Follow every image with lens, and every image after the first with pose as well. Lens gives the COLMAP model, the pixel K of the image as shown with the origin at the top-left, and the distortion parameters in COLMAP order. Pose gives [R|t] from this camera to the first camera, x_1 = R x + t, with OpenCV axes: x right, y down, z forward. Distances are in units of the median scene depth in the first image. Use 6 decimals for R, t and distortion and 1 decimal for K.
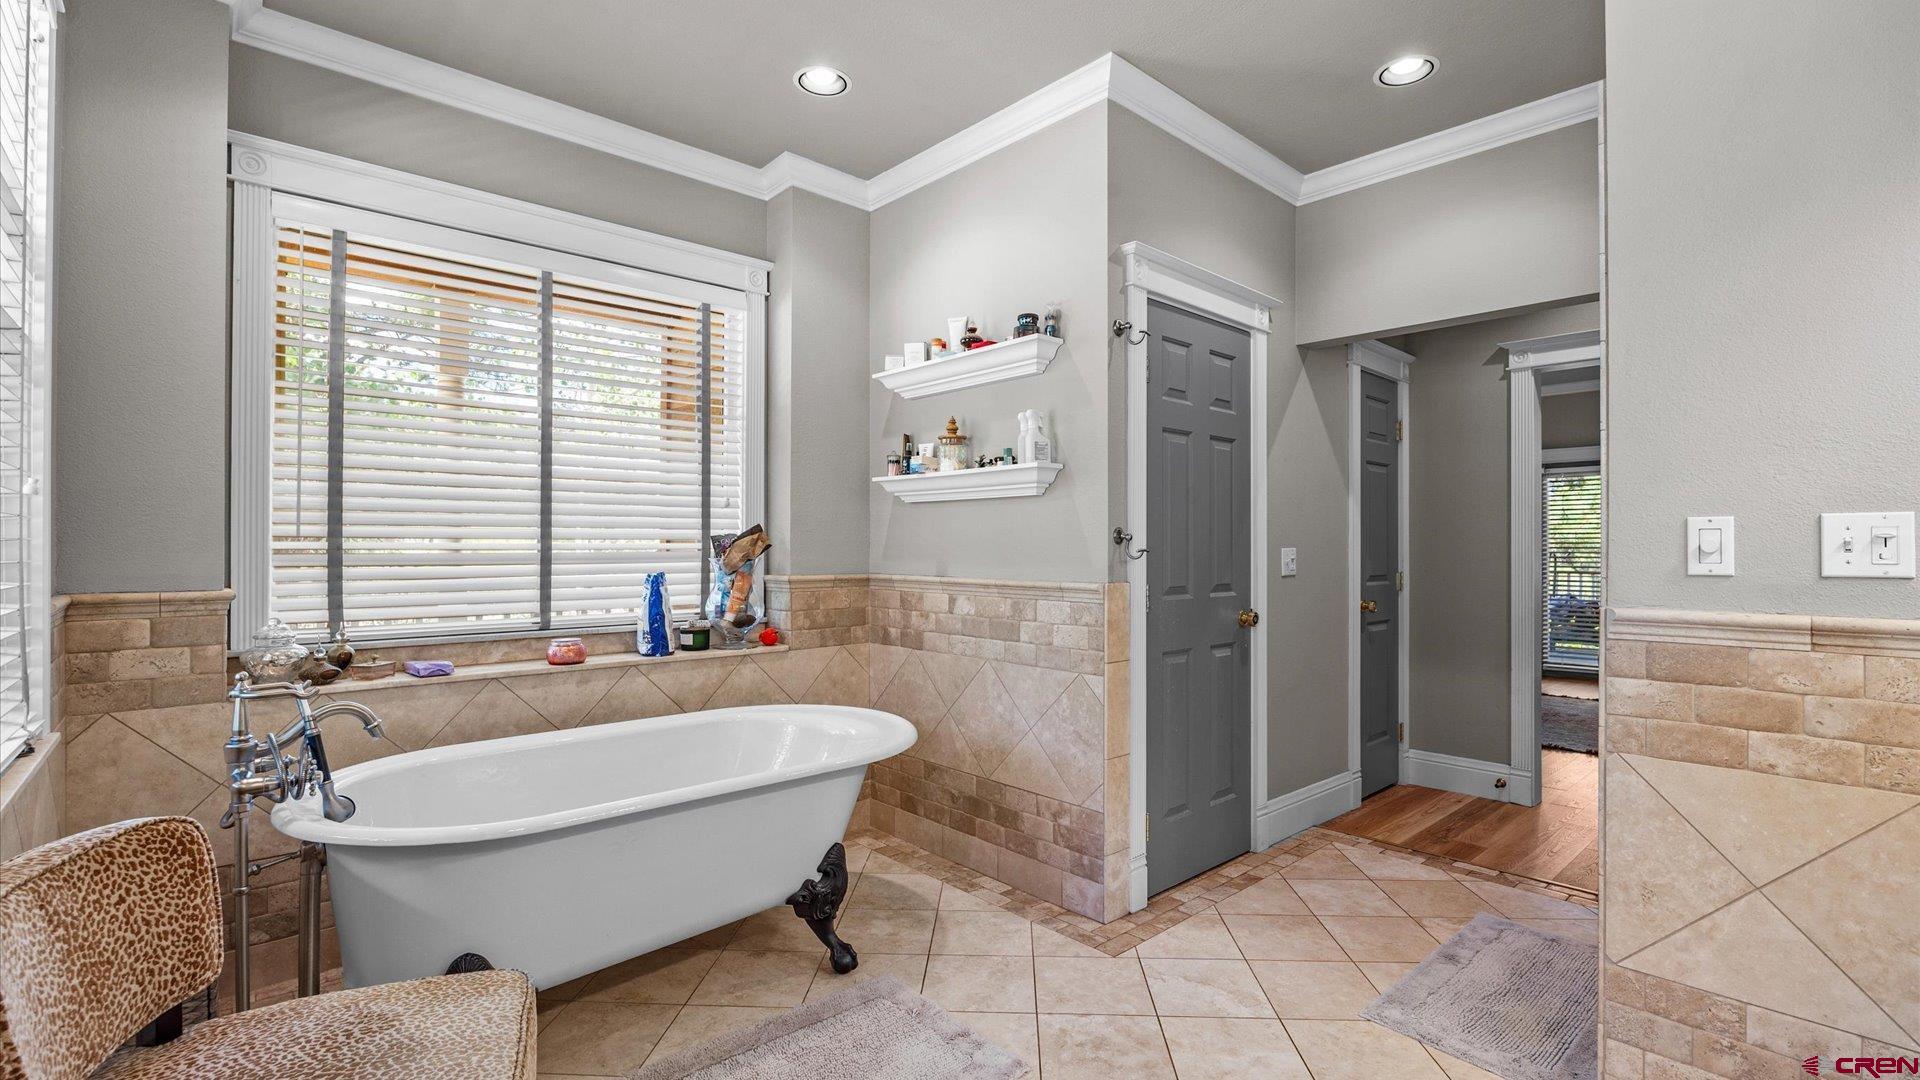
lens RADIAL K [[862.7, 0, 960.0], [0, 862.7, 540.0], [0, 0, 1]] dist [-0.000455, -0.000187]
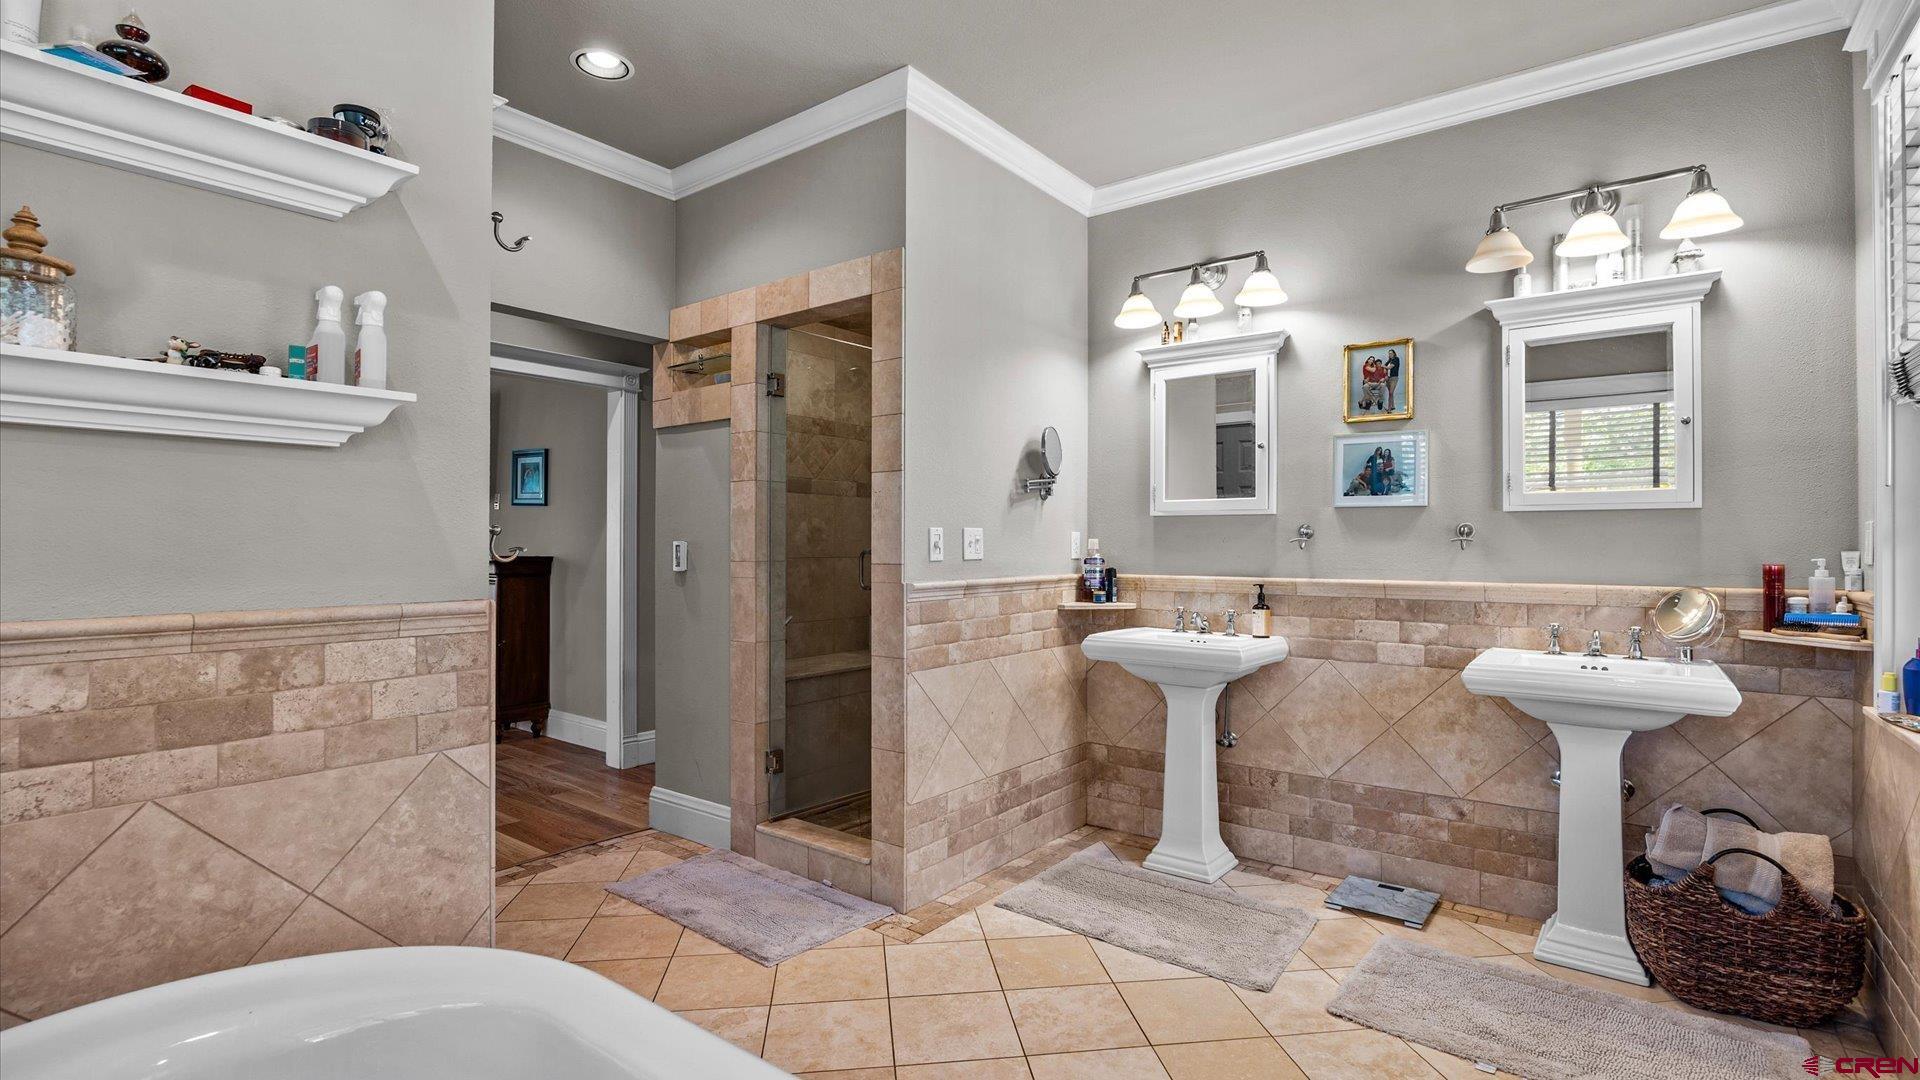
lens RADIAL K [[874.1, 0, 959.5], [0, 874.1, 553.3], [0, 0, 1]] dist [-0.000567, 0.000122]
pose [[-0.172727, -0.005809, 0.984953, -0.535797], [-0.004239, 0.999978, 0.005154, 0.009586], [-0.984961, -0.003285, -0.172748, 0.748015]]
